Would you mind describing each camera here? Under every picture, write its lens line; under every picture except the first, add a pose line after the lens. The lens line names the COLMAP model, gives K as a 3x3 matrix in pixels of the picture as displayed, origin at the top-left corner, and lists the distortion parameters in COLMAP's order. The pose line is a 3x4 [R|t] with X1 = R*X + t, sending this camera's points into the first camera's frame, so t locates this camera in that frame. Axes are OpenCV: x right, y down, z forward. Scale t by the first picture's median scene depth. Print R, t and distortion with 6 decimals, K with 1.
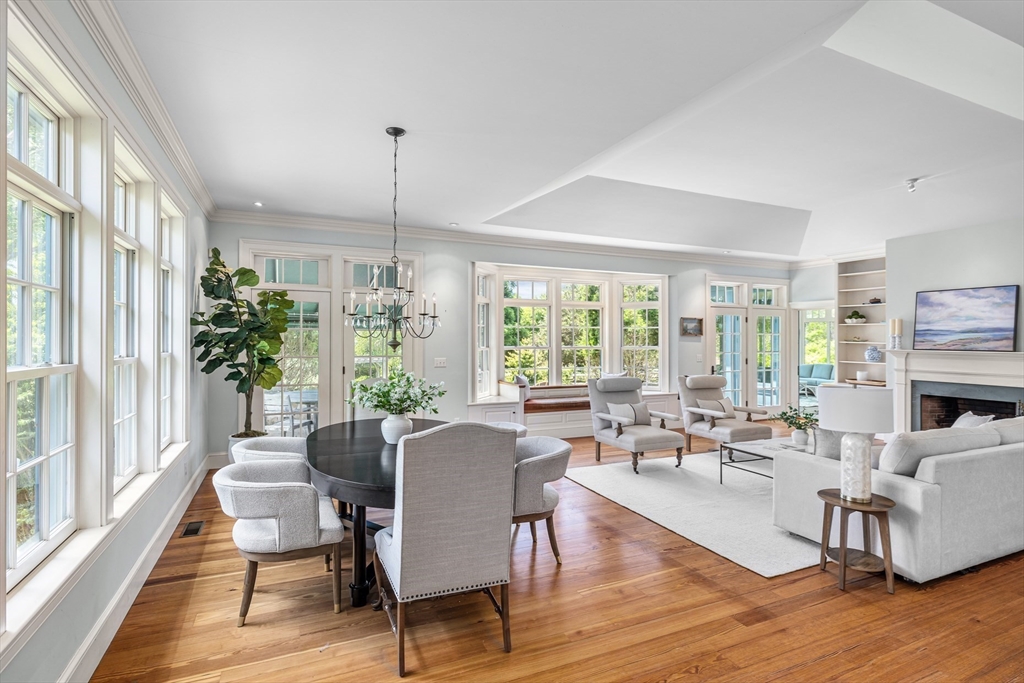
lens RADIAL K [[507.0, 0, 512.6], [0, 507.0, 338.3], [0, 0, 1]] dist [-0.001890, 0.000631]
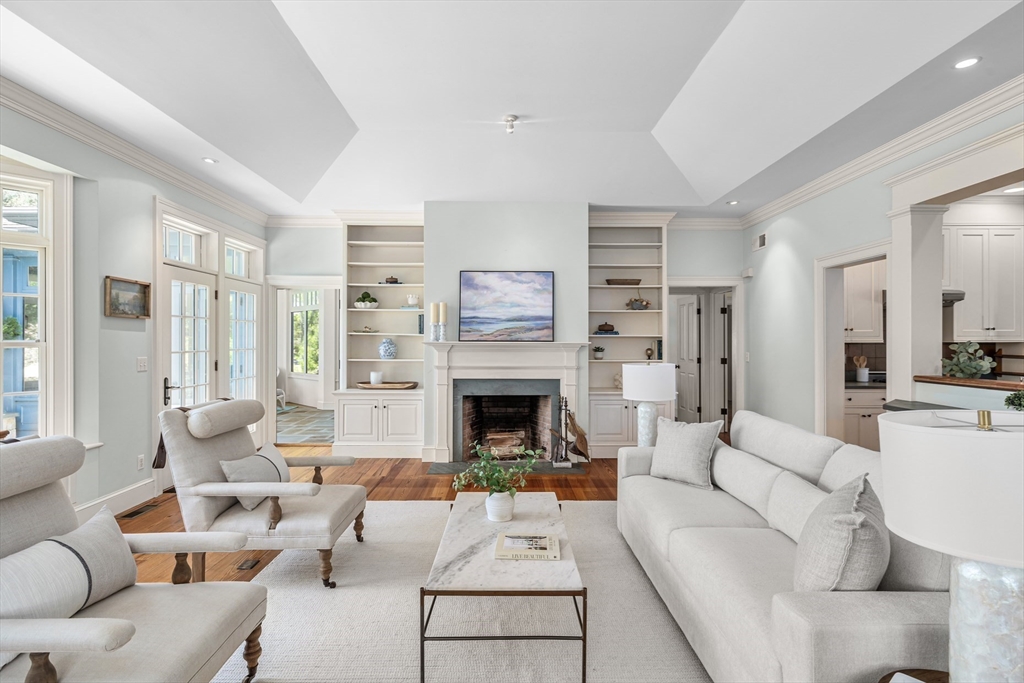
lens RADIAL K [[518.0, 0, 511.1], [0, 518.0, 337.0], [0, 0, 1]] dist [-0.001993, 0.000126]
pose [[0.398815, 0.002144, 0.917029, 0.063787], [-0.001593, 0.999997, -0.001645, 0.016794], [-0.917030, -0.000805, 0.398817, 0.594235]]
